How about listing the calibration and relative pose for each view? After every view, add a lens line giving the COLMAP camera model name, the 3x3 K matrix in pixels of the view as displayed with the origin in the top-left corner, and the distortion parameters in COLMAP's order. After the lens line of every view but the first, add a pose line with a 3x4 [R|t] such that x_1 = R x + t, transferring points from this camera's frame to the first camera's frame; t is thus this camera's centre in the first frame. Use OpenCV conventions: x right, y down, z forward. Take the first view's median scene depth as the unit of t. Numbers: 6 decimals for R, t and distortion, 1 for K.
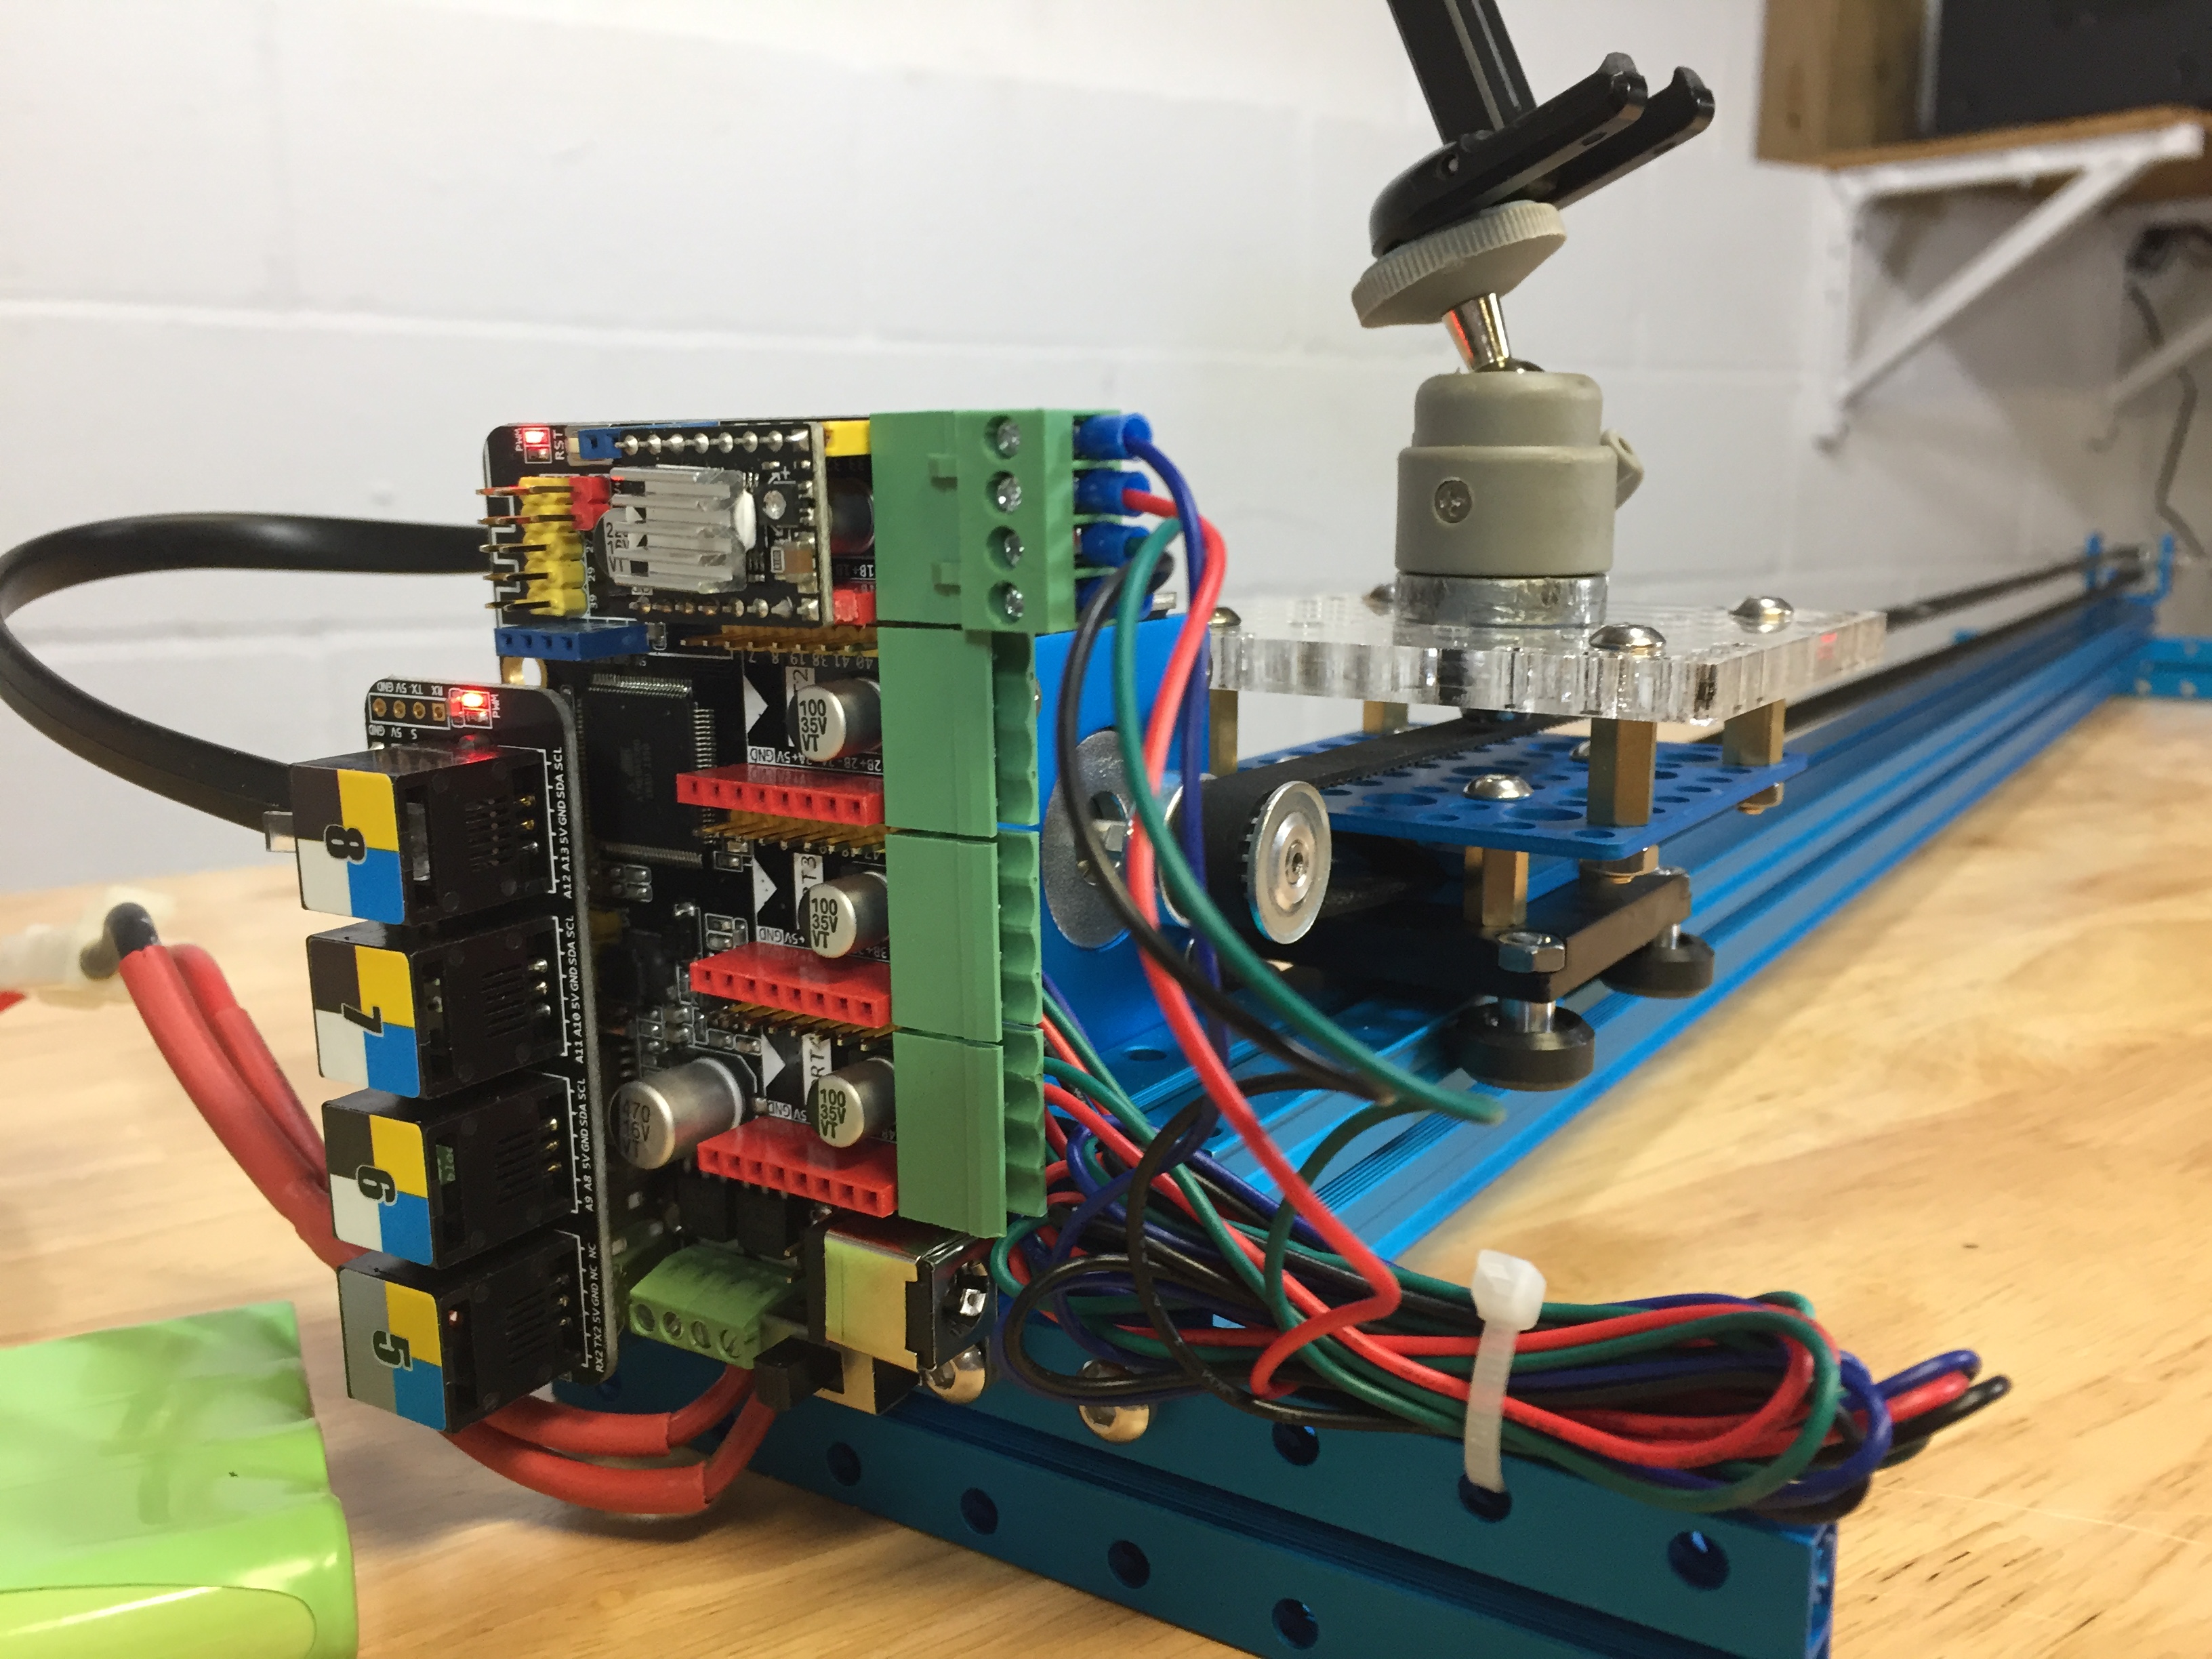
lens RADIAL K [[1865.1, 0, 1103.8], [0, 1865.1, 870.4], [0, 0, 1]] dist [0.052008, -0.080648]
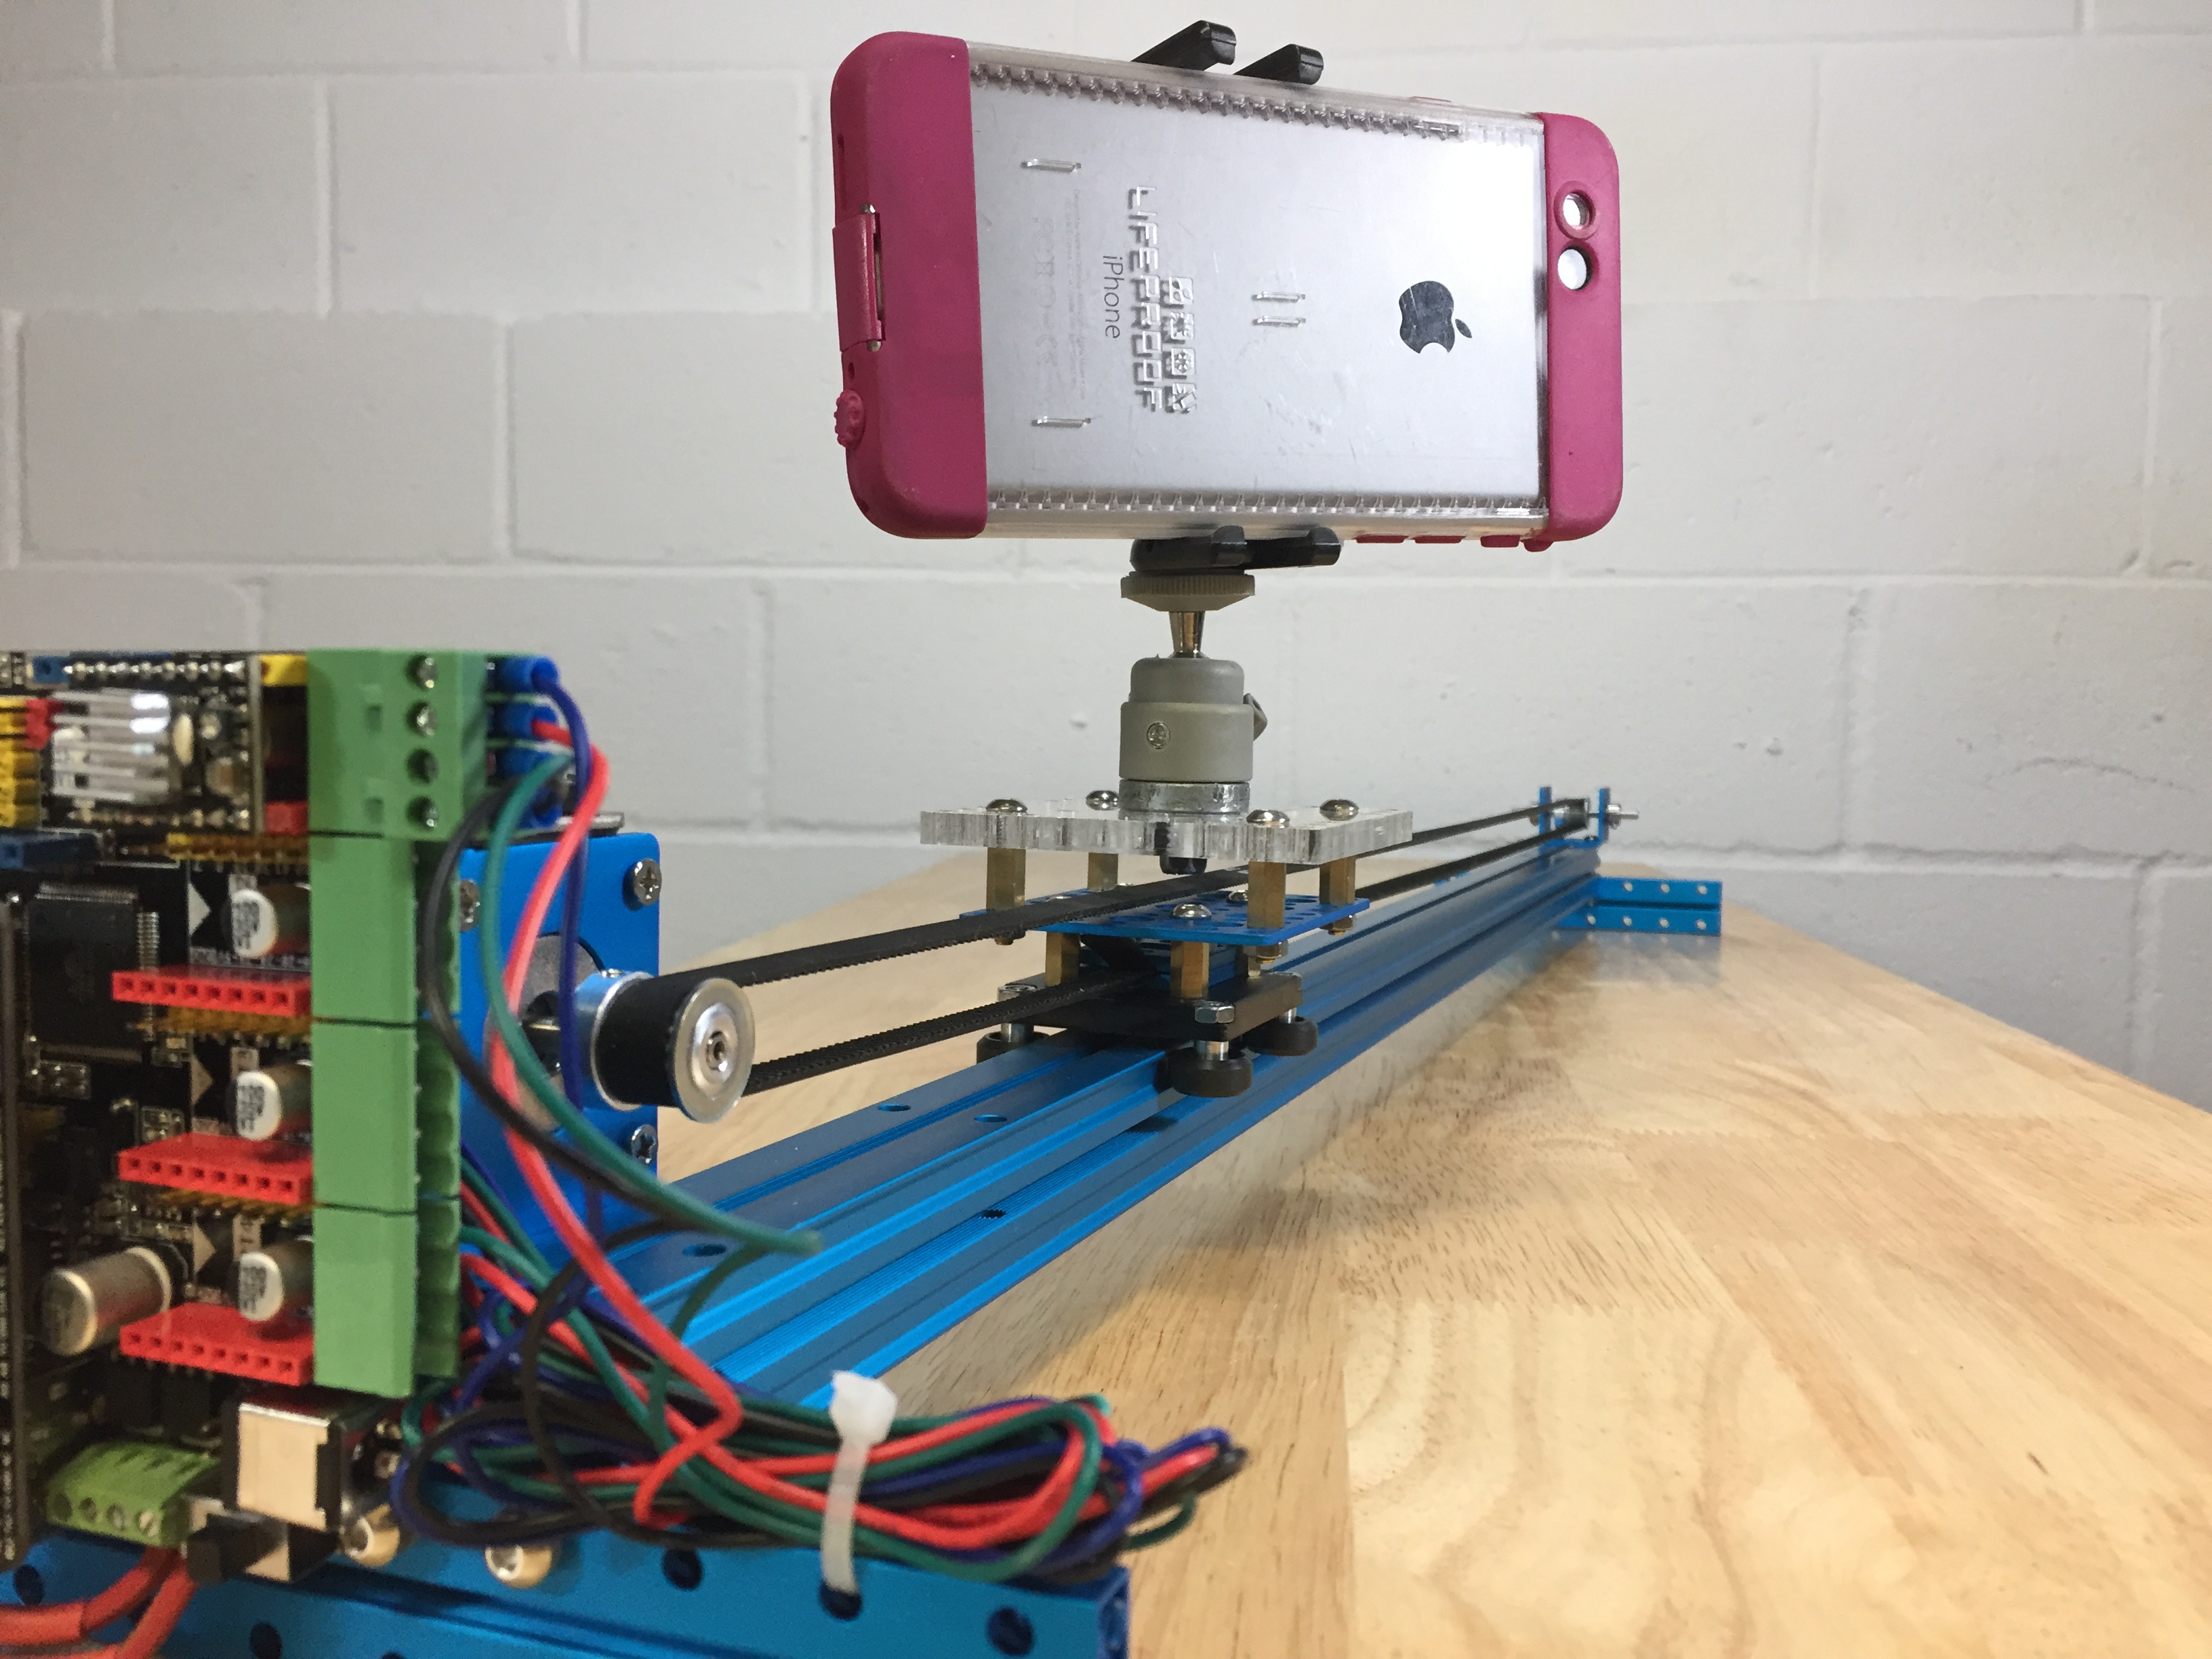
lens RADIAL K [[1865.1, 0, 1103.8], [0, 1865.1, 870.4], [0, 0, 1]] dist [0.052008, -0.080648]
pose [[0.978759, 0.007845, 0.204866, 0.111201], [0.018264, 0.991958, -0.125242, 0.037710], [-0.204201, 0.126323, 0.970744, -0.174708]]
